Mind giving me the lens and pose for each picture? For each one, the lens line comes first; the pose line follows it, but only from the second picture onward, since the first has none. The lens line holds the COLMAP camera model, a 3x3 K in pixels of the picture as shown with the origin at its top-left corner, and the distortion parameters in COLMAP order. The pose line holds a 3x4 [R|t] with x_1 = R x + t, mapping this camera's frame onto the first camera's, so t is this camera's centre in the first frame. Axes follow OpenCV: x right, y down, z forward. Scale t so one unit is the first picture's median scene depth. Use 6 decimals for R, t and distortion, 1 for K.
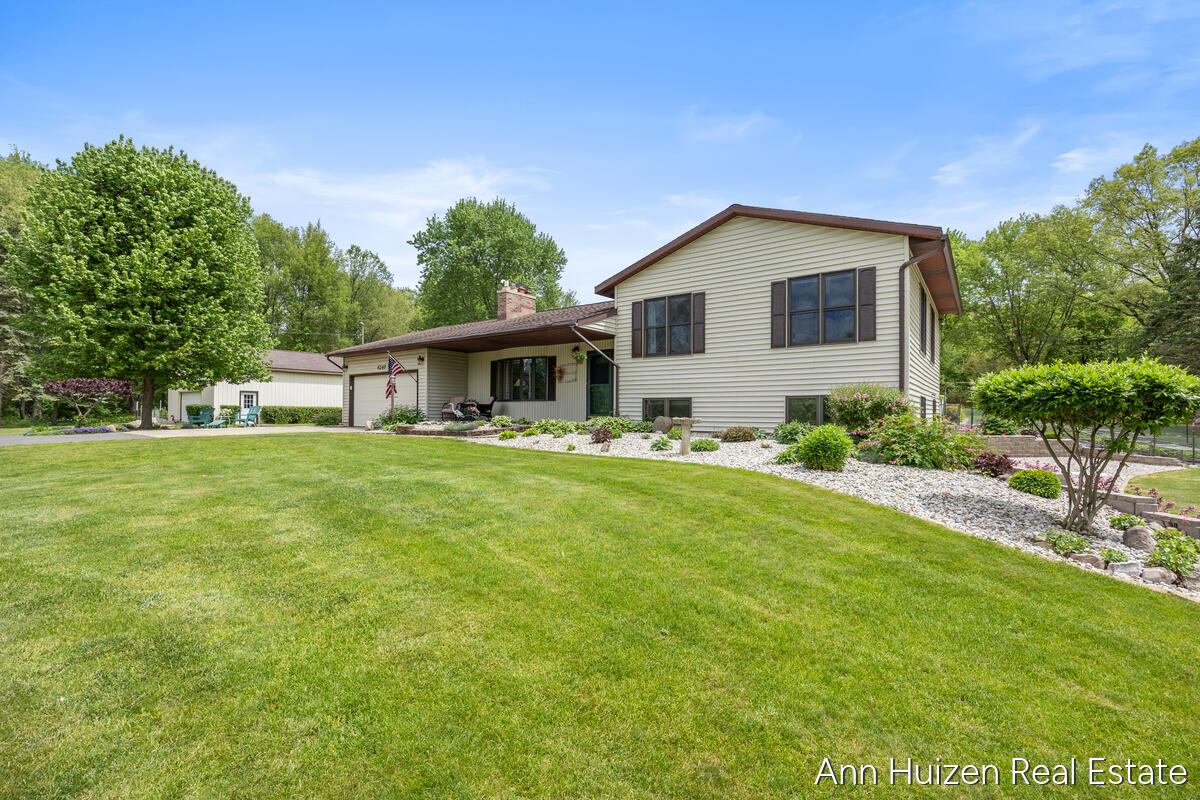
lens RADIAL K [[514.3, 0, 600.0], [0, 514.3, 400.0], [0, 0, 1]] dist [-0.000510, -0.000006]
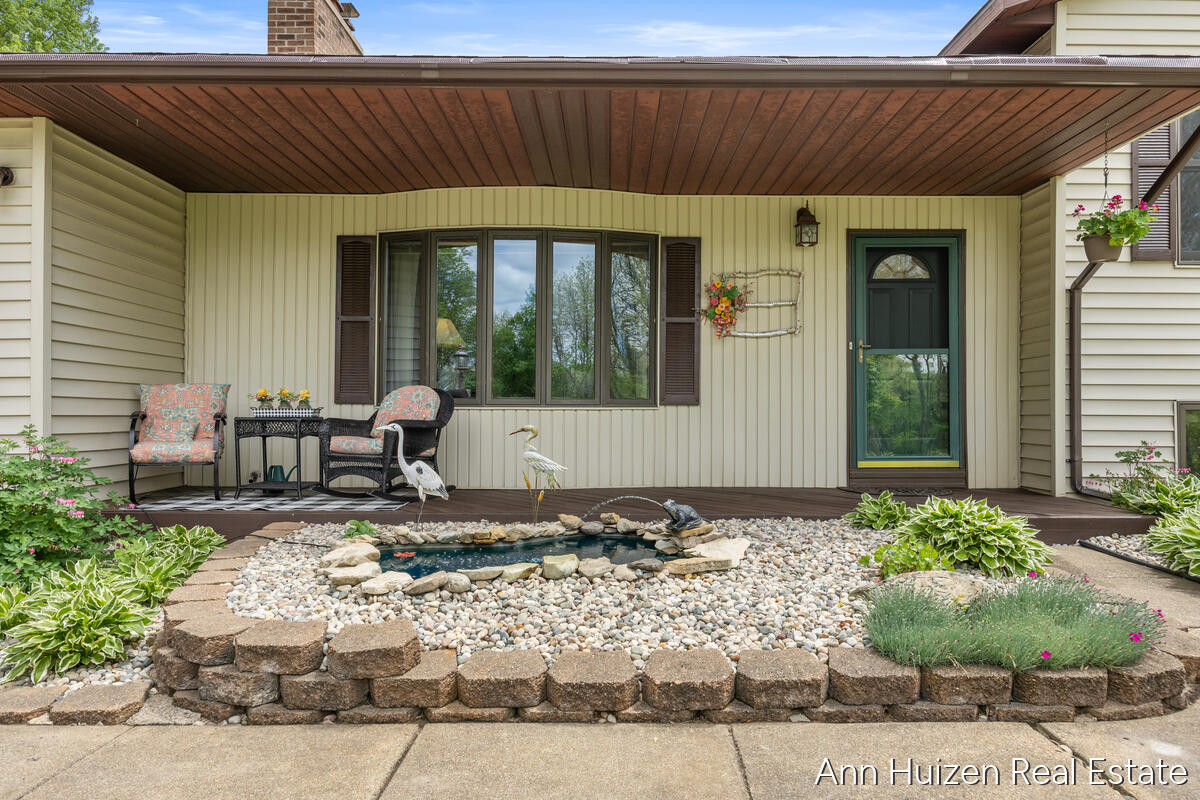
lens RADIAL K [[790.3, 0, 600.0], [0, 790.3, 400.0], [0, 0, 1]] dist [0.002710, 0.000853]
pose [[0.793379, 0.002042, 0.608724, -0.455637], [-0.010907, 0.999882, 0.010862, -0.006232], [-0.608630, -0.015257, 0.793308, 0.853903]]
